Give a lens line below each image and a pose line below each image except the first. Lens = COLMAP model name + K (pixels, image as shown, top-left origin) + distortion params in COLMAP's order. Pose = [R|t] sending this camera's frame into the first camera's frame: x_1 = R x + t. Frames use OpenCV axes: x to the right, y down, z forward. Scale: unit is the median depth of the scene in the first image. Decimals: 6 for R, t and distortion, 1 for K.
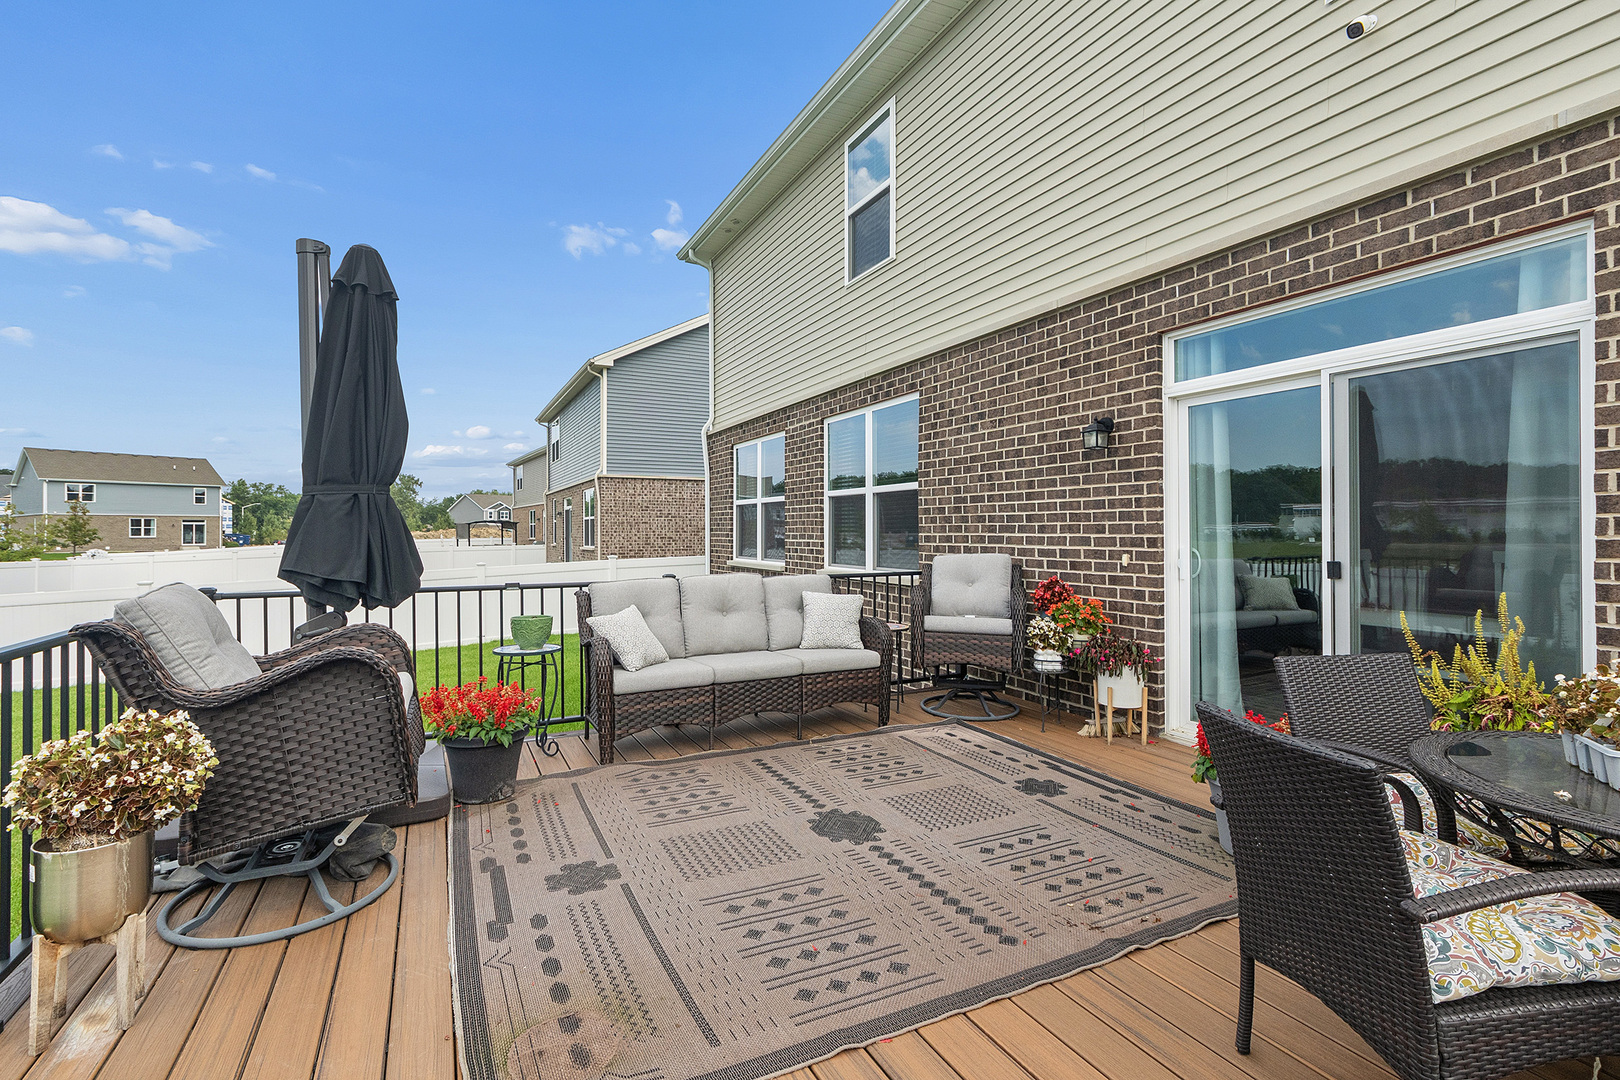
lens RADIAL K [[722.2, 0, 813.1], [0, 722.2, 457.4], [0, 0, 1]] dist [-0.001325, -0.000311]
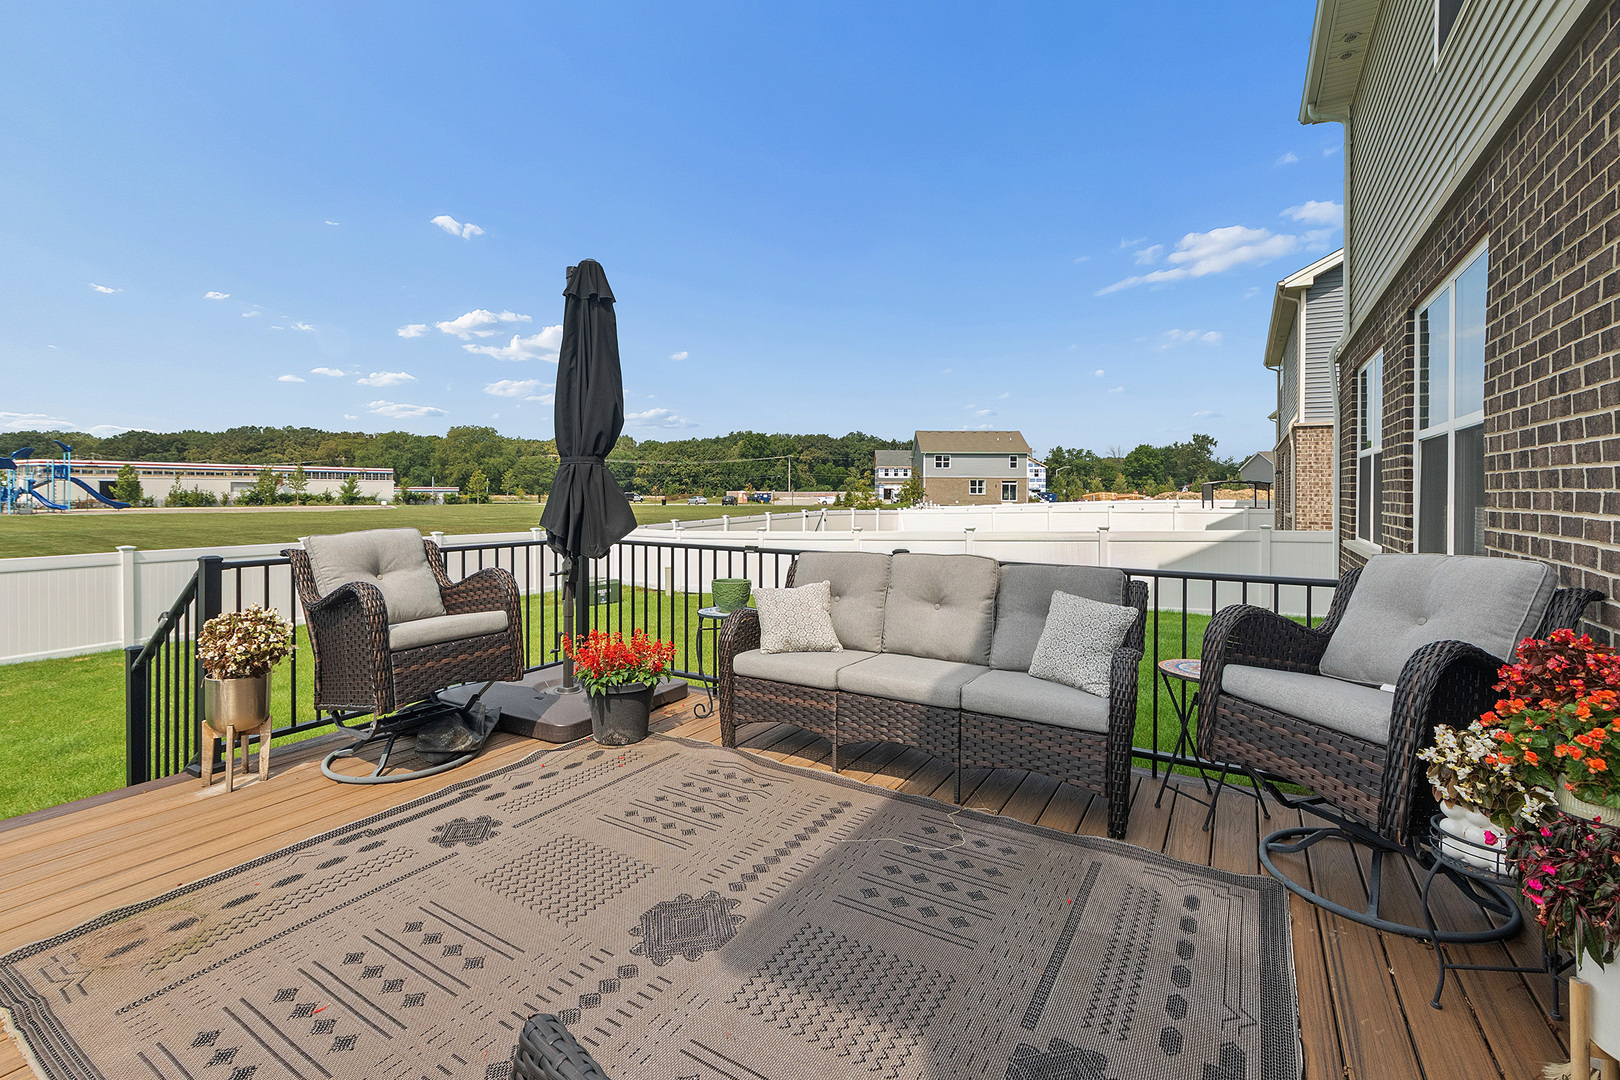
lens RADIAL K [[740.2, 0, 808.7], [0, 740.2, 445.2], [0, 0, 1]] dist [-0.003464, -0.000066]
pose [[0.539212, -0.042804, -0.841082, 0.539811], [0.075454, 0.997146, -0.002373, 0.045853], [0.838783, -0.062183, 0.540903, 0.553513]]
